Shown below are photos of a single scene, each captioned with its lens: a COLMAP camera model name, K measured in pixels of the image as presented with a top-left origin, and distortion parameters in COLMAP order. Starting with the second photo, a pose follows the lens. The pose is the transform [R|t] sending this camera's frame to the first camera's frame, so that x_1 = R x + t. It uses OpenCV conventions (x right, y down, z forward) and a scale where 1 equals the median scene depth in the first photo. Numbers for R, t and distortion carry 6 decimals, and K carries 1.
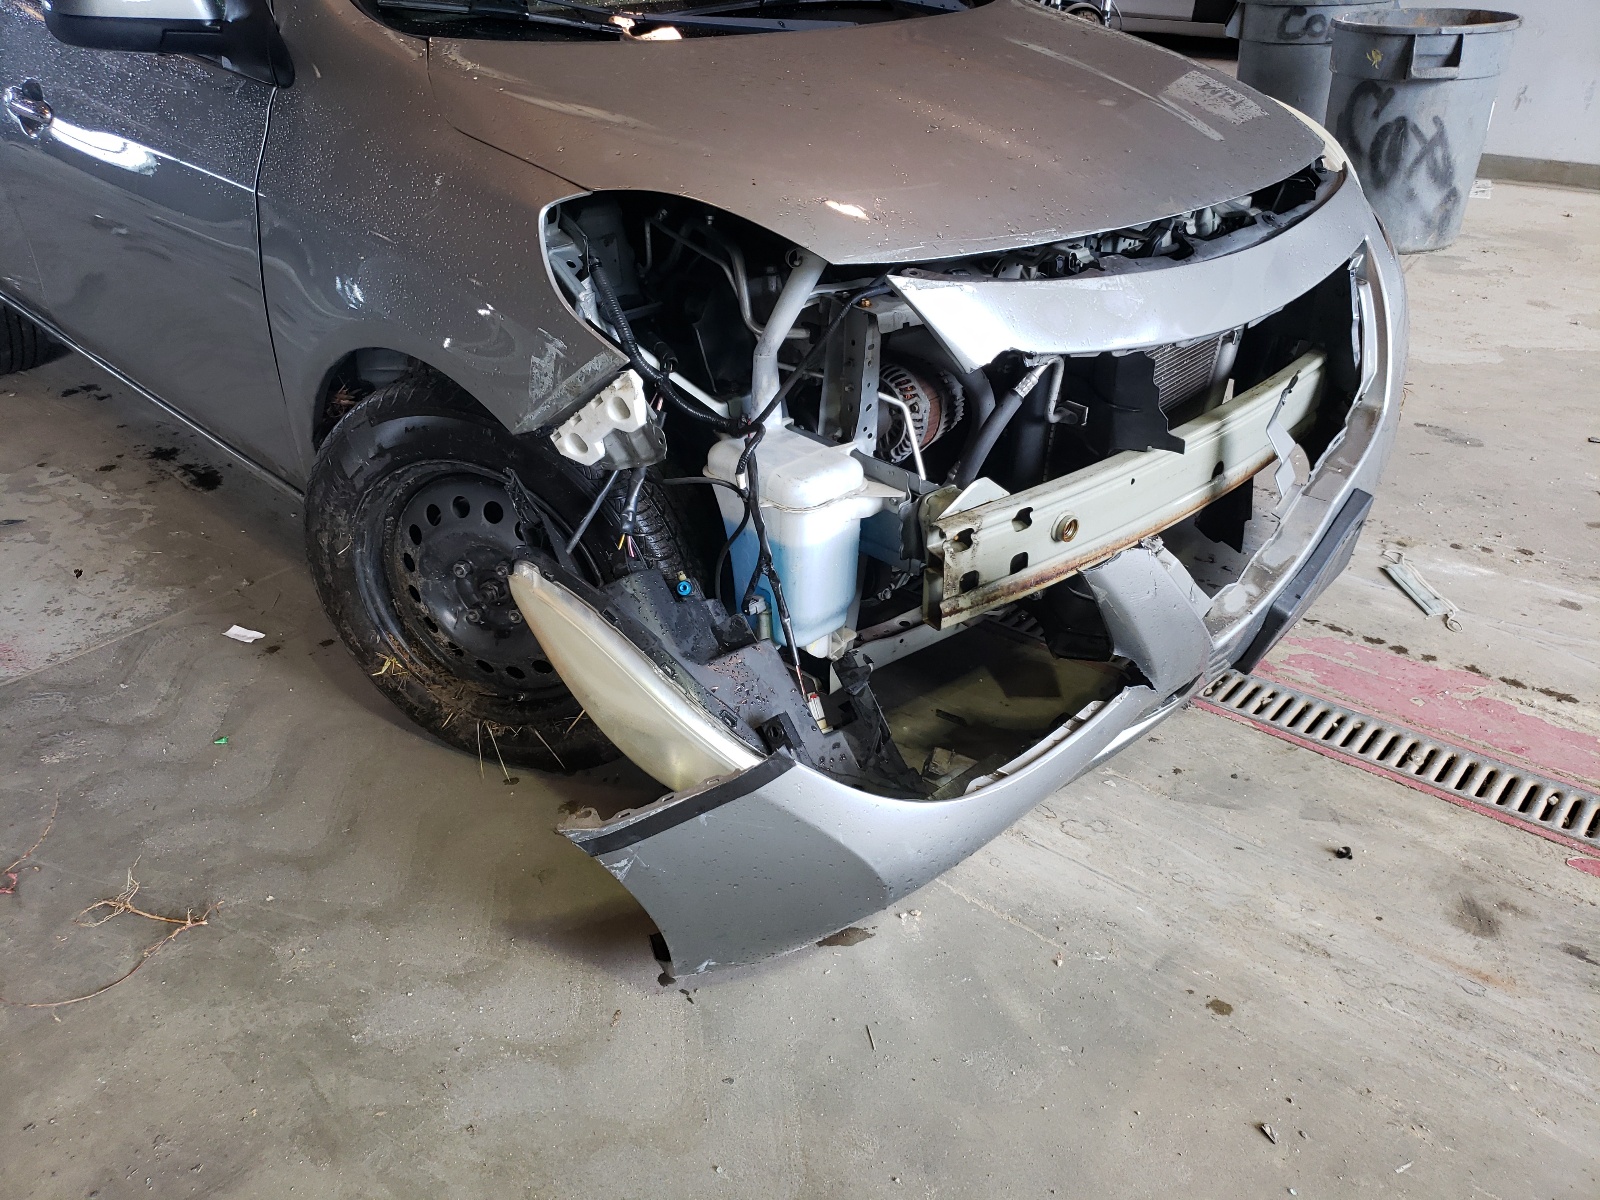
lens RADIAL K [[1186.5, 0, 810.6], [0, 1186.5, 564.1], [0, 0, 1]] dist [0.026233, -0.025016]
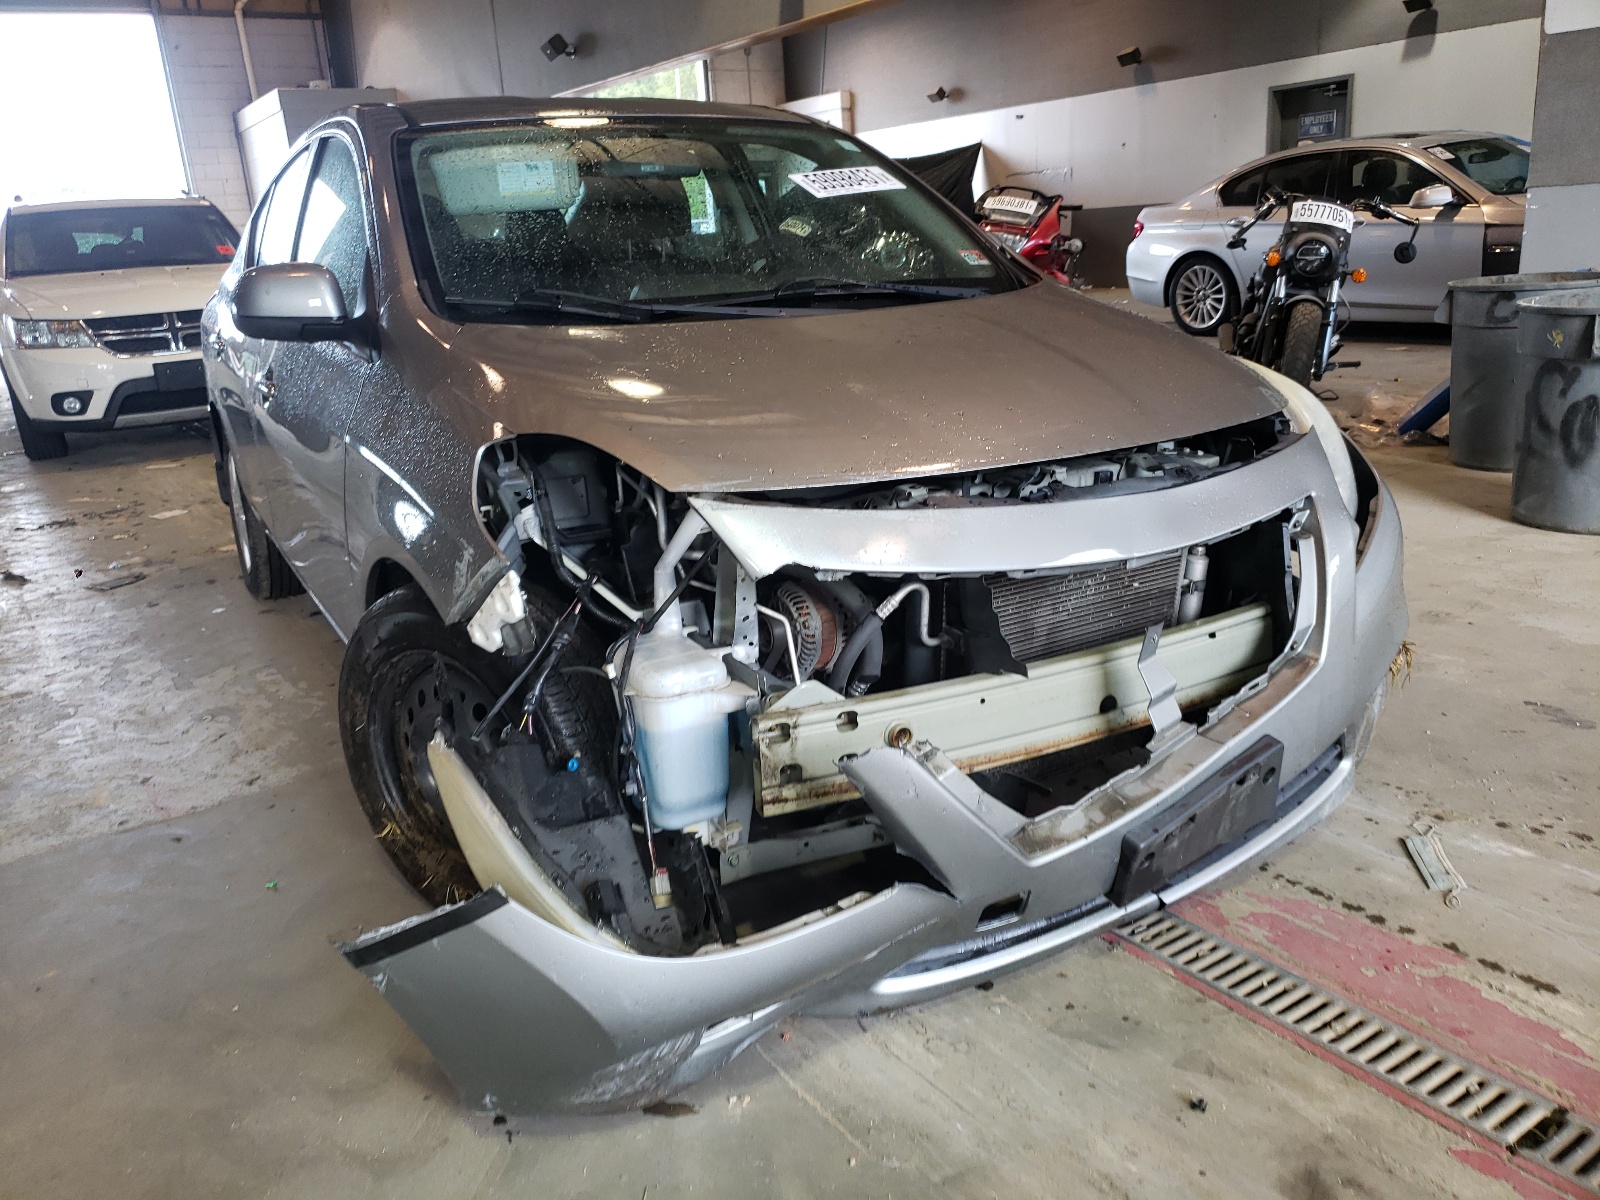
lens RADIAL K [[1186.5, 0, 793.4], [0, 1186.5, 587.9], [0, 0, 1]] dist [0.026233, -0.025016]
pose [[0.966469, 0.037993, -0.253959, 0.353856], [-0.089676, 0.976663, -0.195161, 0.052584], [0.240617, 0.211391, 0.947321, -0.068957]]
